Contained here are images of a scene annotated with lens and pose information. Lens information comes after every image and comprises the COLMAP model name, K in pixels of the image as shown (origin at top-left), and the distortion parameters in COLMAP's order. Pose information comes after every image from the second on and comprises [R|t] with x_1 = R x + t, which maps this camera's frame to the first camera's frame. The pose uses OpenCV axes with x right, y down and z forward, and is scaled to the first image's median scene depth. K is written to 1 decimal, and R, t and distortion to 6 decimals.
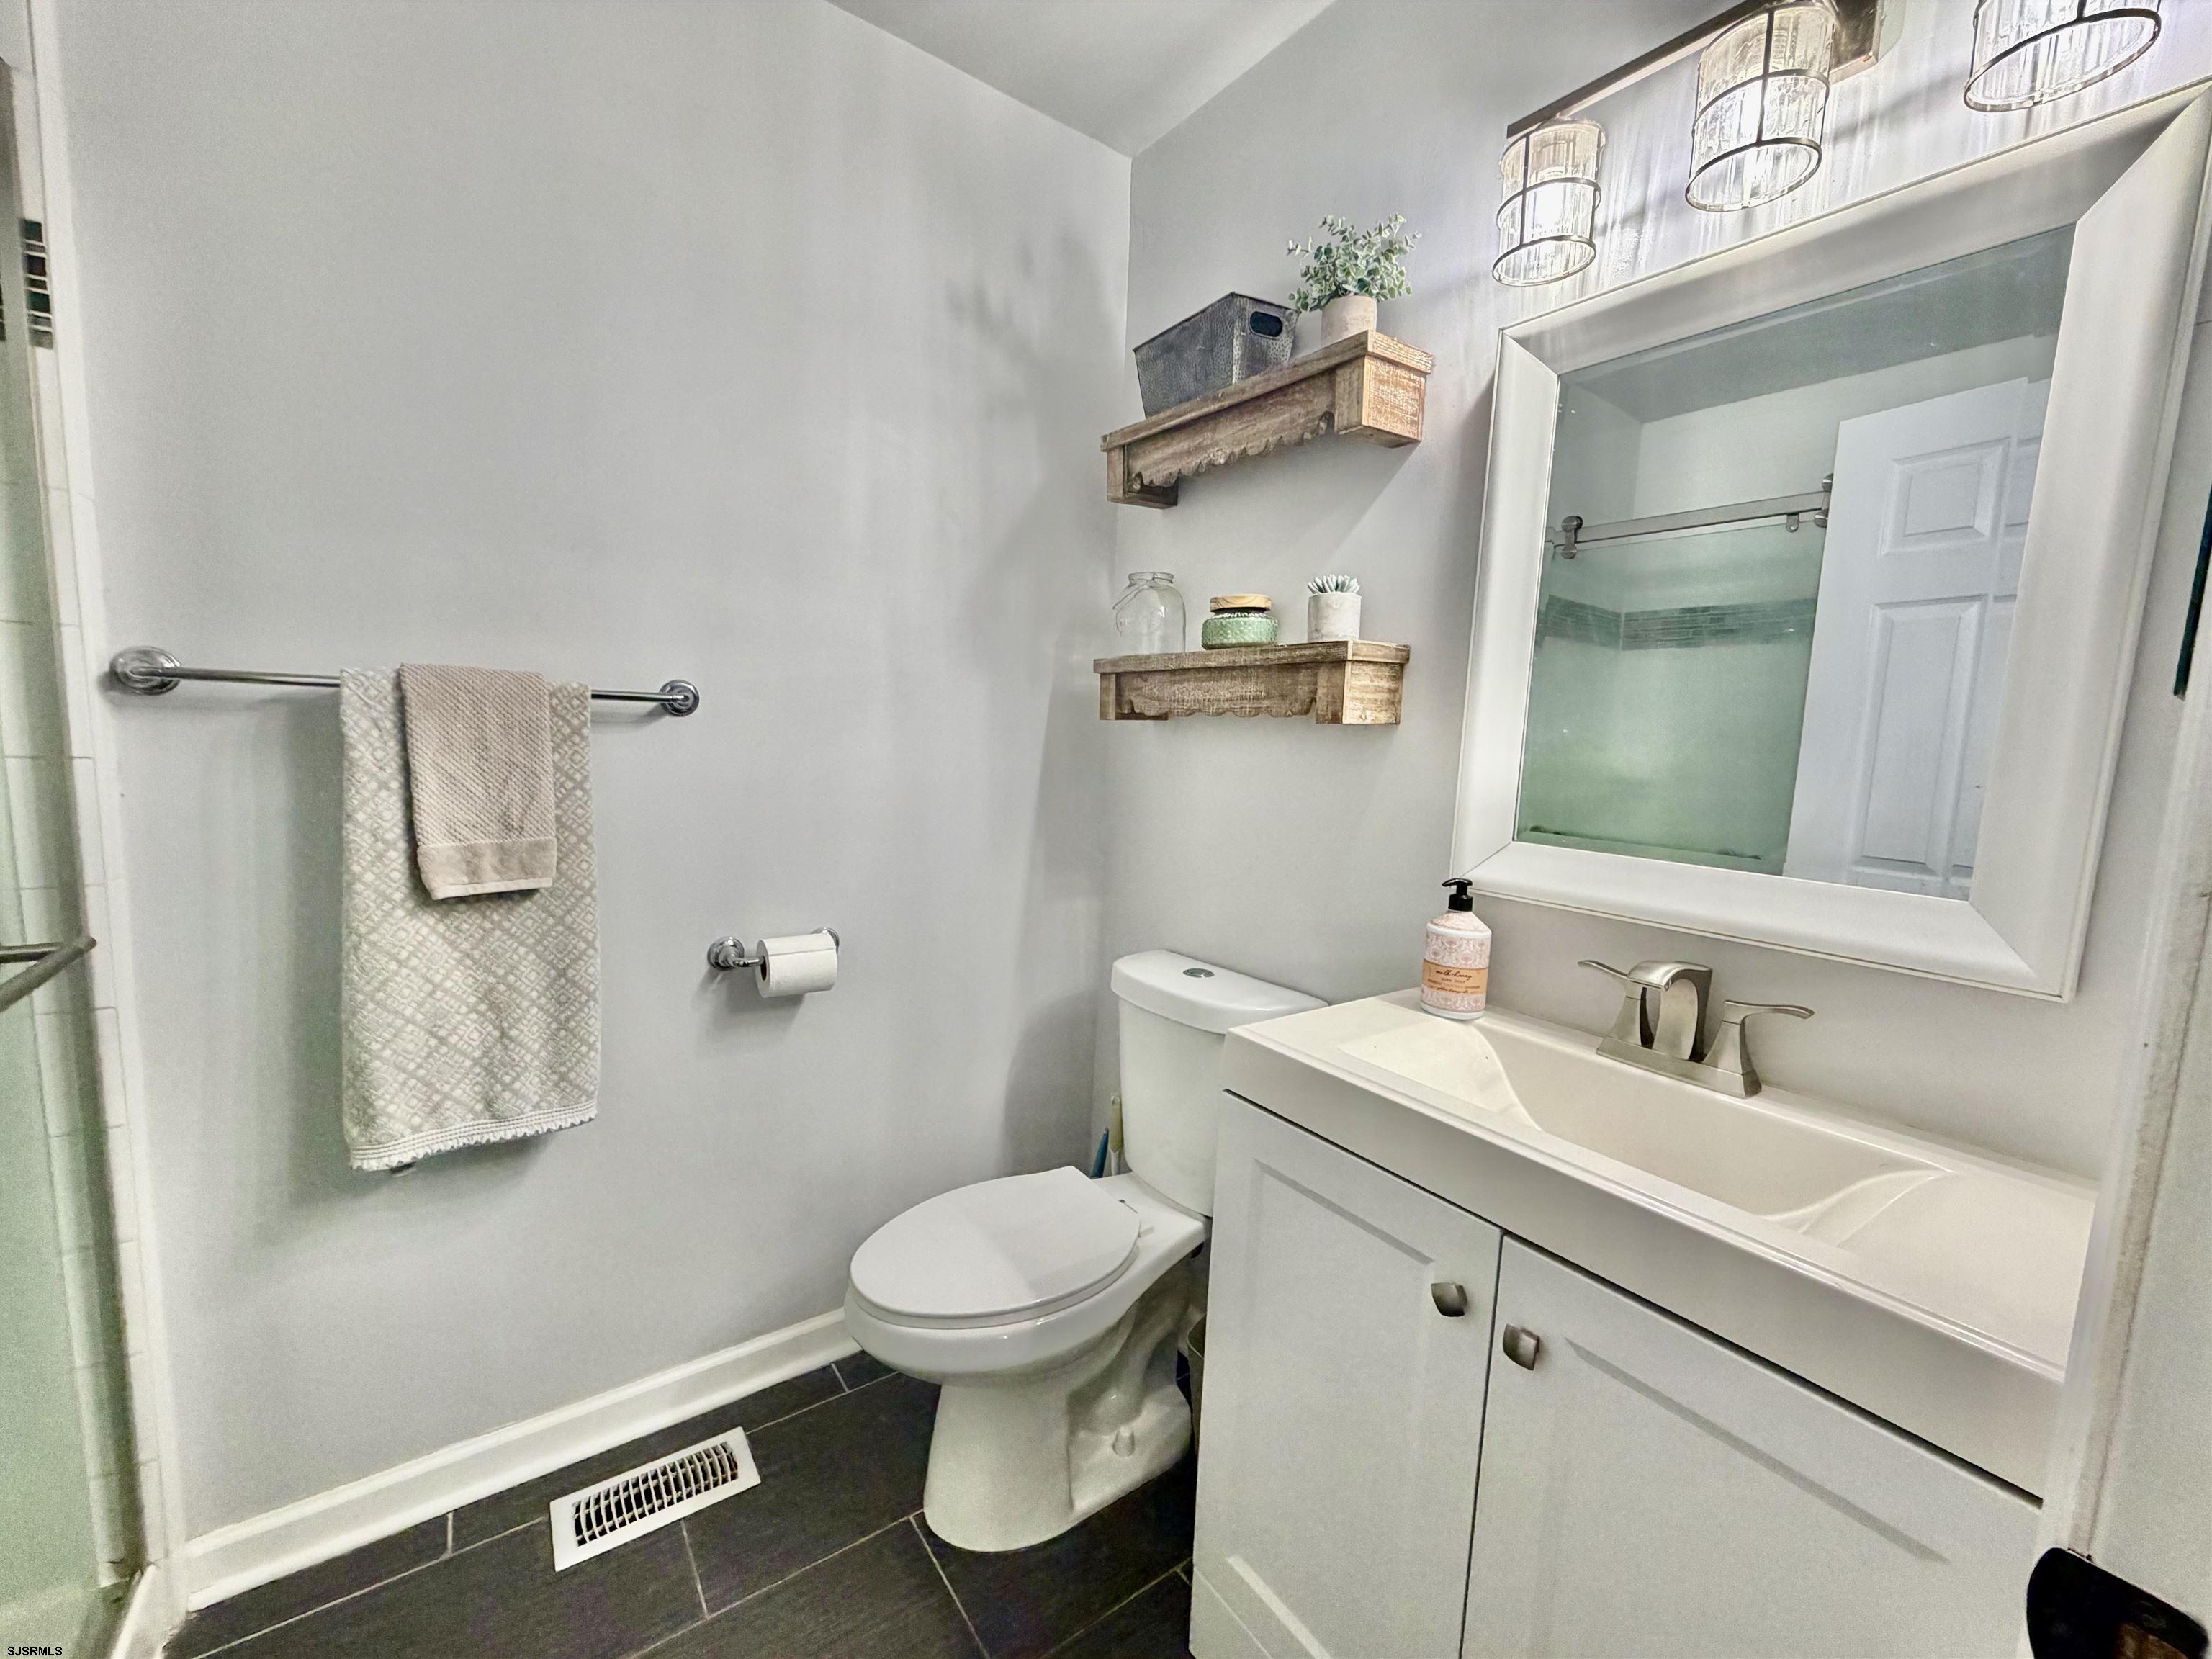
lens RADIAL K [[883.6, 0, 1113.0], [0, 883.6, 835.1], [0, 0, 1]] dist [-0.000636, -0.000063]
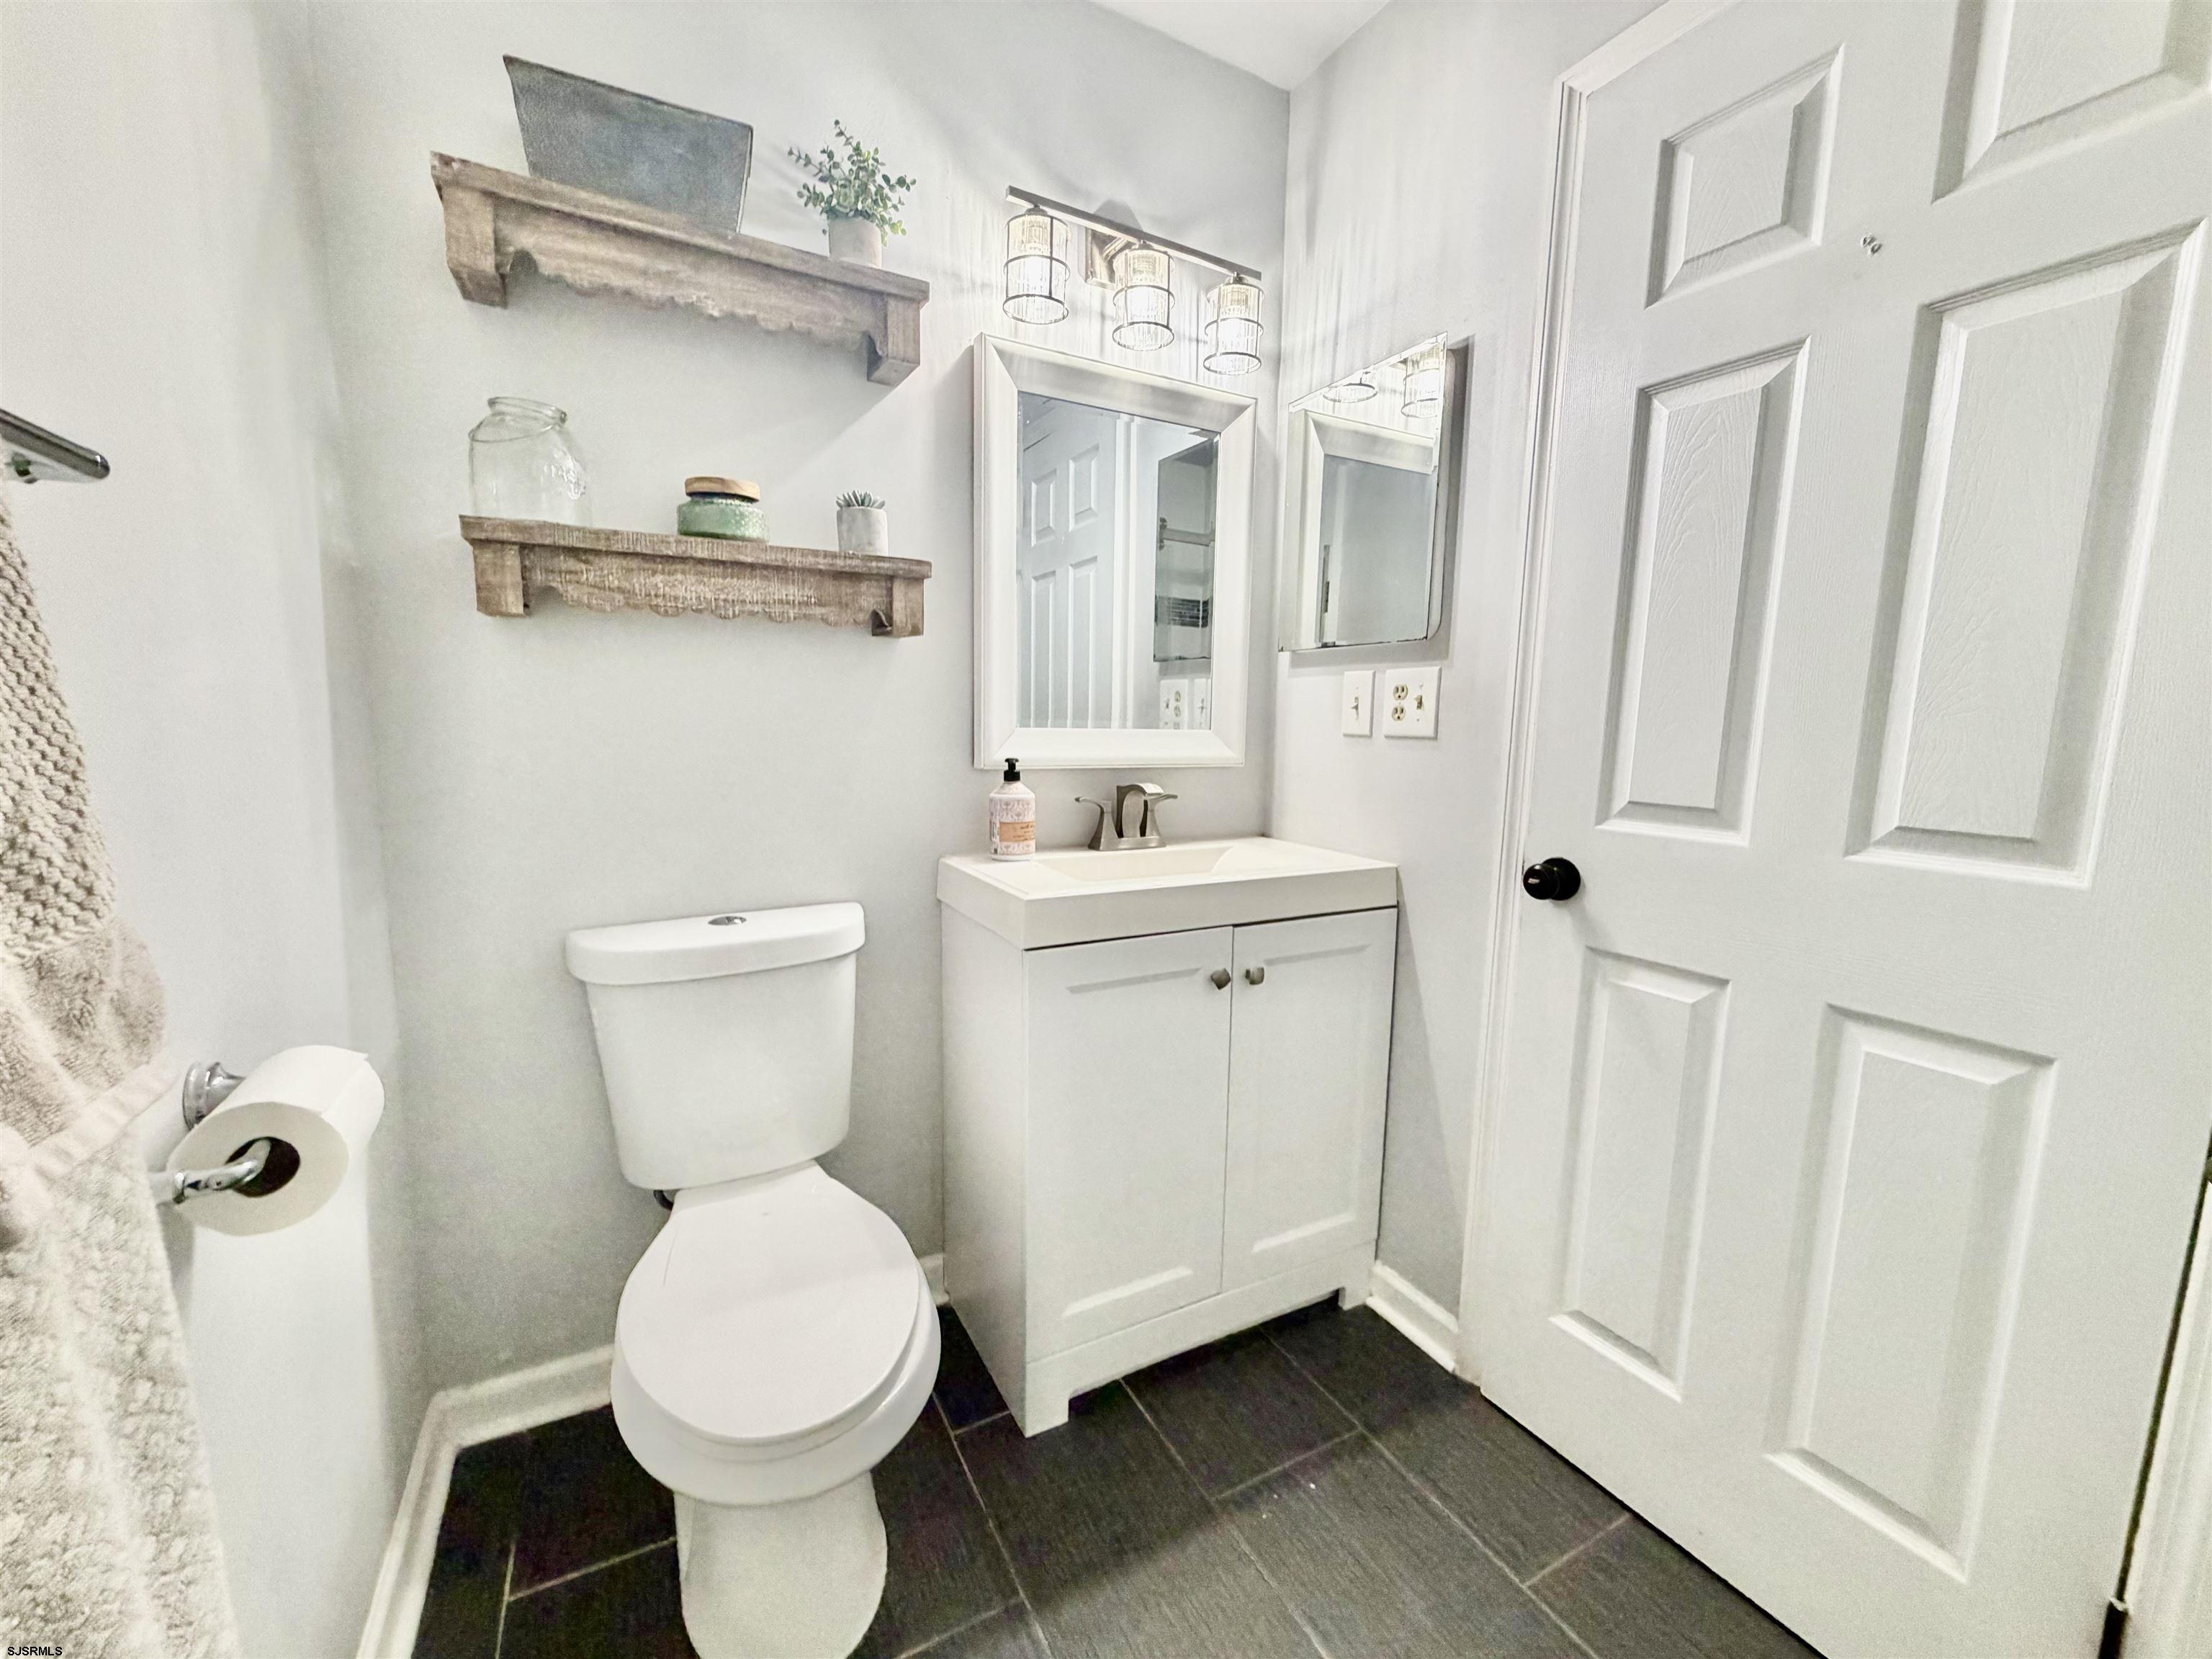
lens RADIAL K [[883.6, 0, 1113.3], [0, 883.6, 833.6], [0, 0, 1]] dist [-0.000636, -0.000063]
pose [[0.127402, -0.175087, 0.976275, -0.748015], [0.100853, 0.981481, 0.162859, -0.033099], [-0.986710, 0.077712, 0.142701, 0.544998]]
